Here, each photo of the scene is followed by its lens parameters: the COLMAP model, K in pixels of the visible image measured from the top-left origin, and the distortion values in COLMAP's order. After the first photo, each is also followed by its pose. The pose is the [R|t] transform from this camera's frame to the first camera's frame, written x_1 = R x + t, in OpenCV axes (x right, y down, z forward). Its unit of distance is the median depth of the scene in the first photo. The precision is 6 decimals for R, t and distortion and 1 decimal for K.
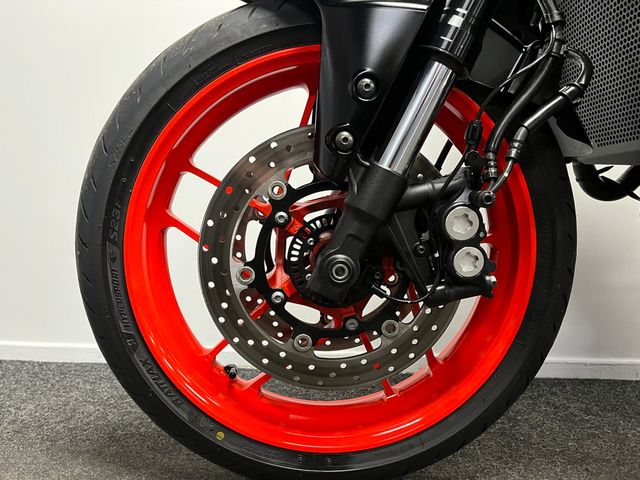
lens RADIAL K [[495.4, 0, 325.6], [0, 495.4, 251.9], [0, 0, 1]] dist [0.047631, -0.058363]
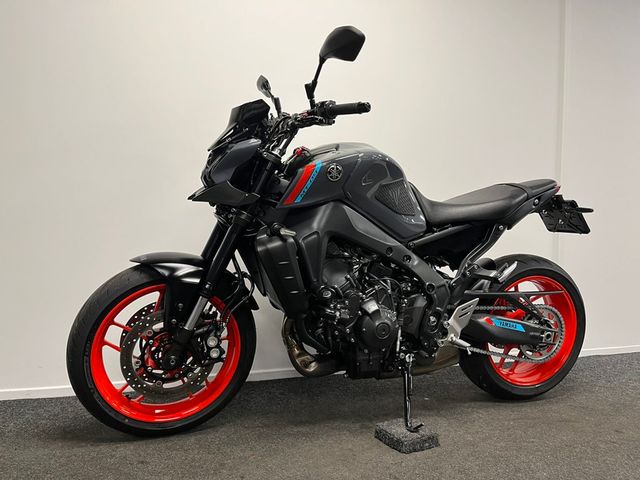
lens RADIAL K [[495.4, 0, 322.1], [0, 495.4, 239.1], [0, 0, 1]] dist [0.047631, -0.058363]
pose [[0.942547, -0.010455, 0.333911, -0.106426], [0.012629, 0.999911, -0.004341, -0.611401], [-0.333835, 0.008309, 0.942595, -1.978571]]
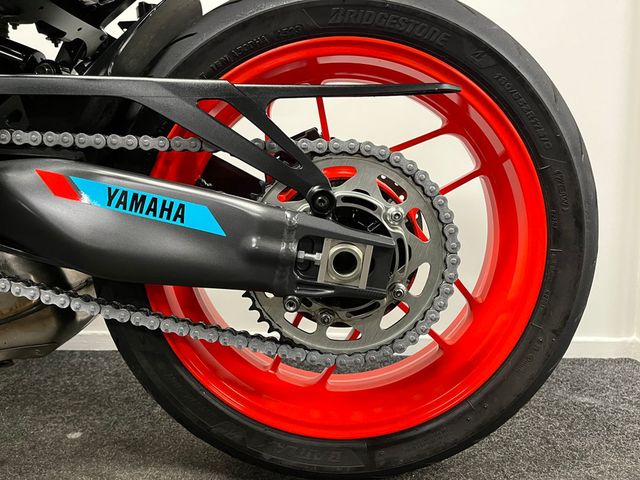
lens RADIAL K [[495.4, 0, 334.8], [0, 495.4, 240.1], [0, 0, 1]] dist [0.047631, -0.058363]
pose [[0.999761, -0.015604, 0.015299, 2.501773], [0.015138, 0.999431, 0.030134, 0.009648], [-0.015760, -0.029895, 0.999429, -0.061701]]
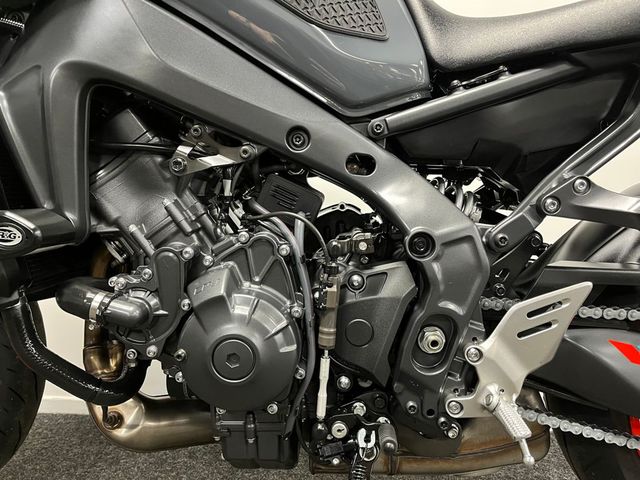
lens RADIAL K [[495.4, 0, 322.5], [0, 495.4, 242.9], [0, 0, 1]] dist [0.047631, -0.058363]
pose [[0.999899, -0.000671, -0.014203, 1.376960], [0.000799, 0.999959, 0.009016, -0.322018], [0.014196, -0.009027, 0.999858, -0.329699]]
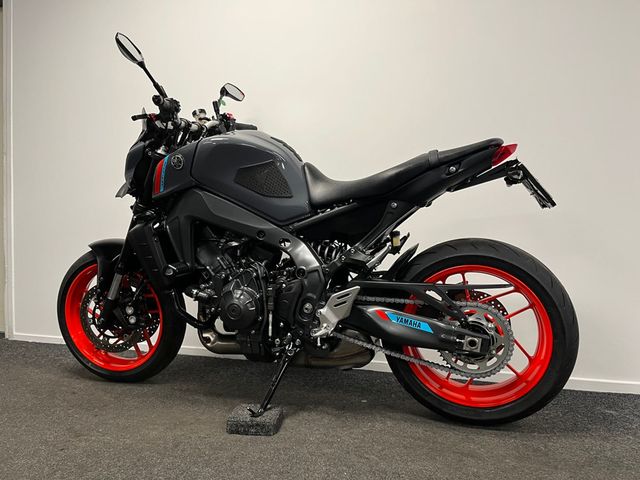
lens RADIAL K [[495.4, 0, 315.7], [0, 495.4, 242.3], [0, 0, 1]] dist [0.047631, -0.058363]
pose [[0.948787, -0.023997, -0.315002, 2.589160], [0.014997, 0.999408, -0.030965, -0.396831], [0.315559, 0.024655, 0.948586, -2.019309]]
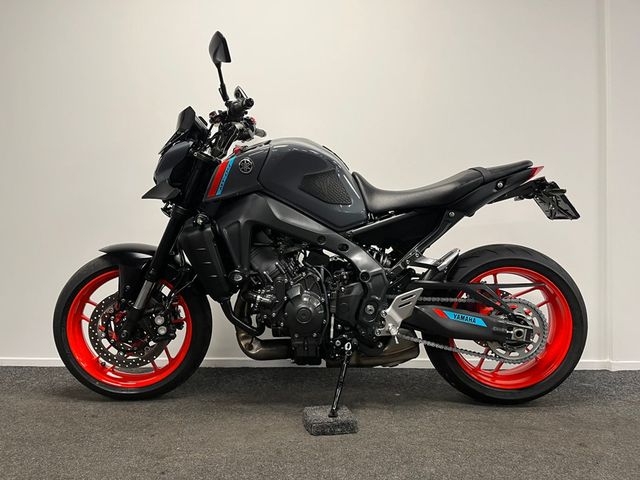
lens RADIAL K [[495.4, 0, 314.7], [0, 495.4, 238.6], [0, 0, 1]] dist [0.047631, -0.058363]
pose [[0.999730, -0.023222, -0.001221, 1.269740], [0.023141, 0.998661, -0.046272, -0.407611], [0.002293, 0.046231, 0.998928, -2.373953]]
